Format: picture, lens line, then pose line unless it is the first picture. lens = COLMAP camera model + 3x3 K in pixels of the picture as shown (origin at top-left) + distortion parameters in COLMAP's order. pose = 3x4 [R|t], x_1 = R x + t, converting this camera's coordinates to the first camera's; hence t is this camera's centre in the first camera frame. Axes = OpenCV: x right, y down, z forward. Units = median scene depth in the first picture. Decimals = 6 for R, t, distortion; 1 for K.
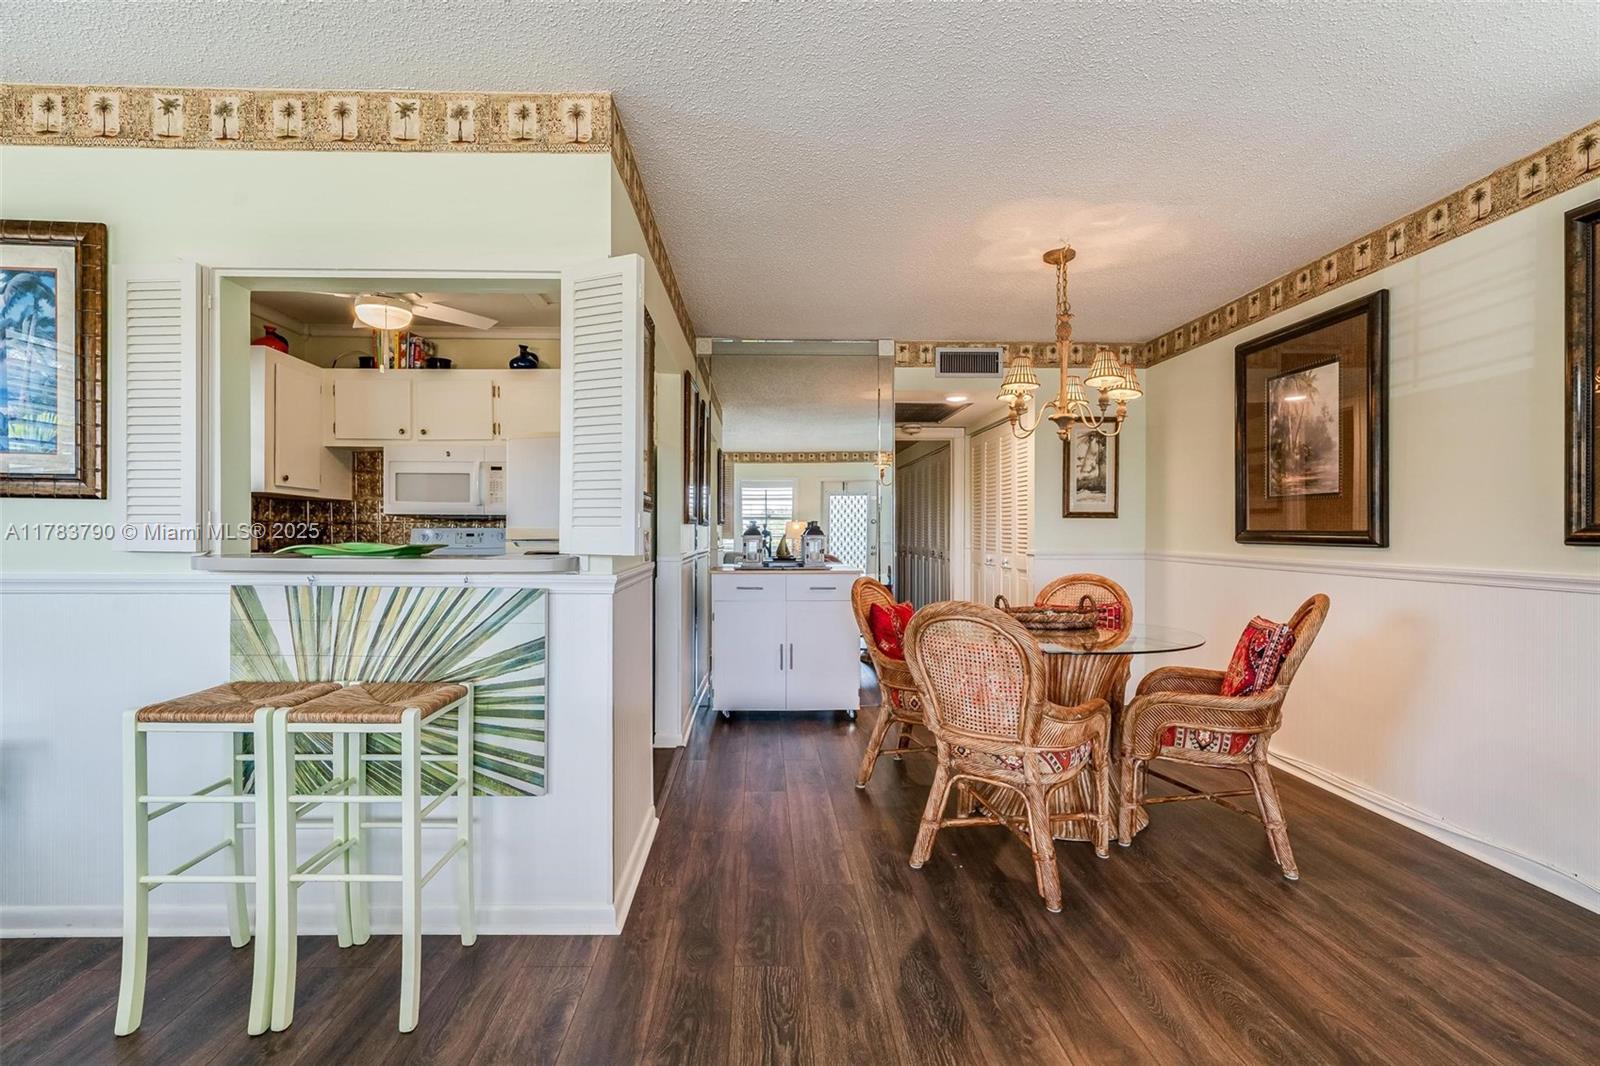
lens RADIAL K [[733.7, 0, 798.5], [0, 733.7, 538.1], [0, 0, 1]] dist [-0.002943, 0.000635]
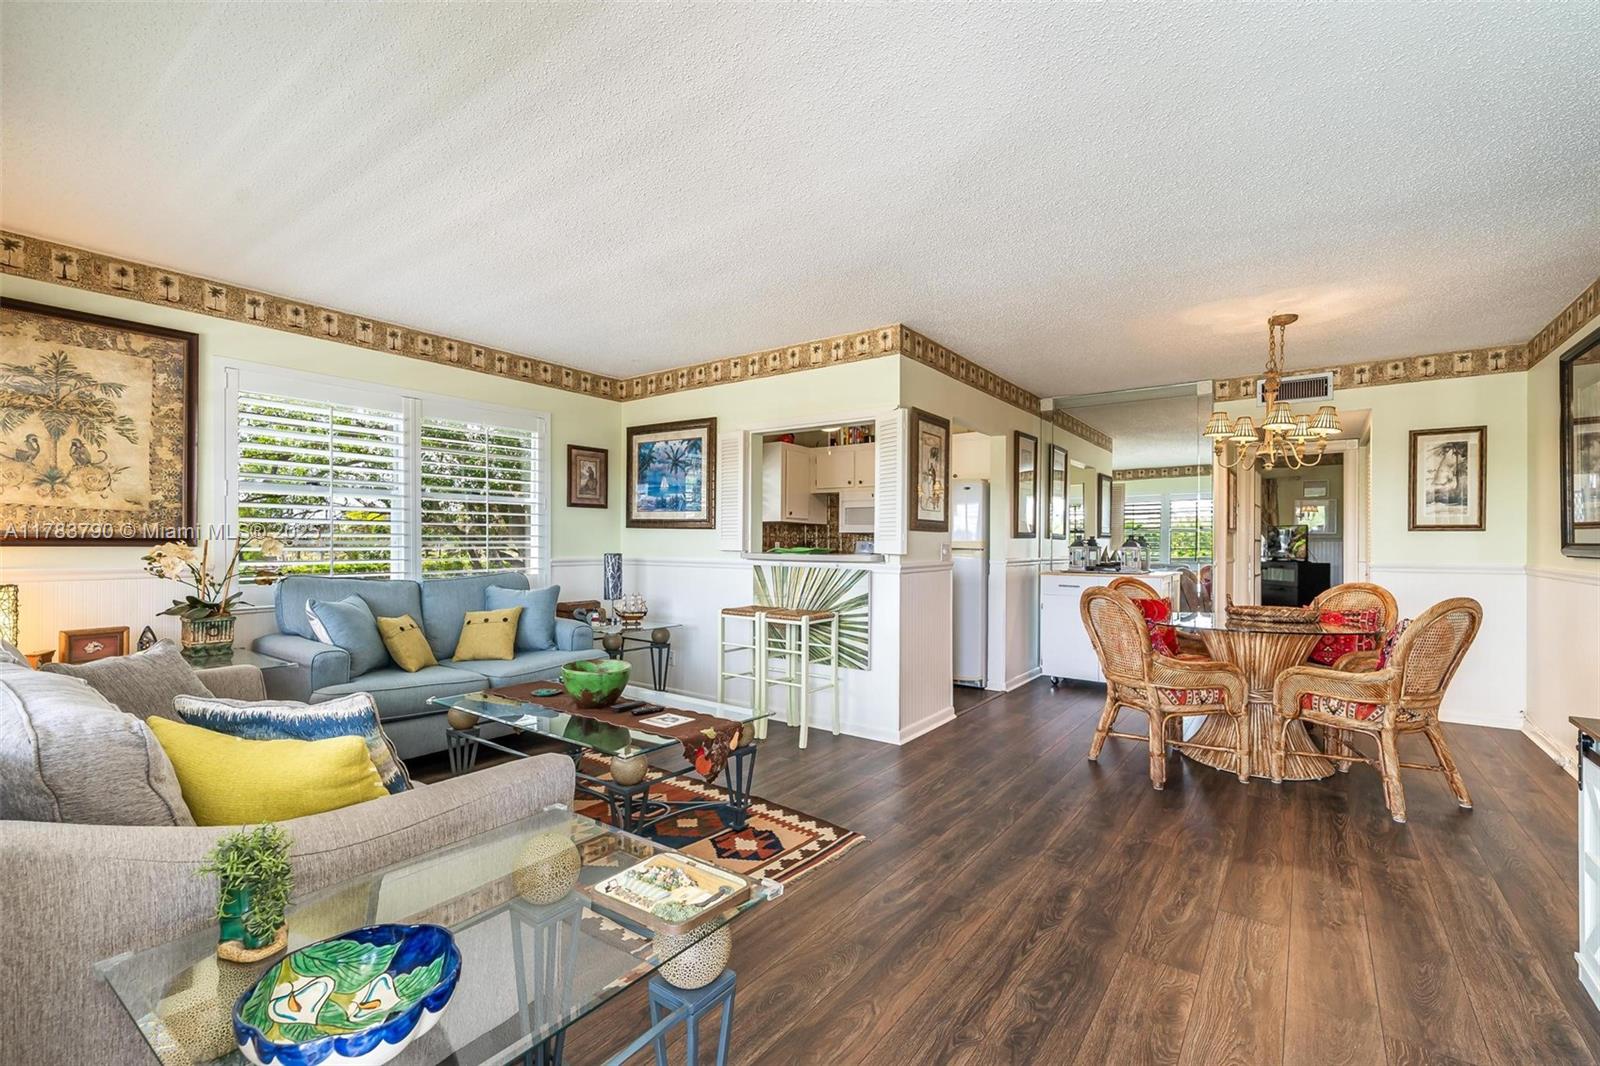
lens RADIAL K [[730.0, 0, 798.8], [0, 730.0, 538.6], [0, 0, 1]] dist [-0.000689, 0.000119]
pose [[0.791489, -0.001691, -0.611181, 0.739474], [-0.008534, 0.999868, -0.013818, 0.010162], [0.611124, 0.016153, 0.791370, -0.733275]]
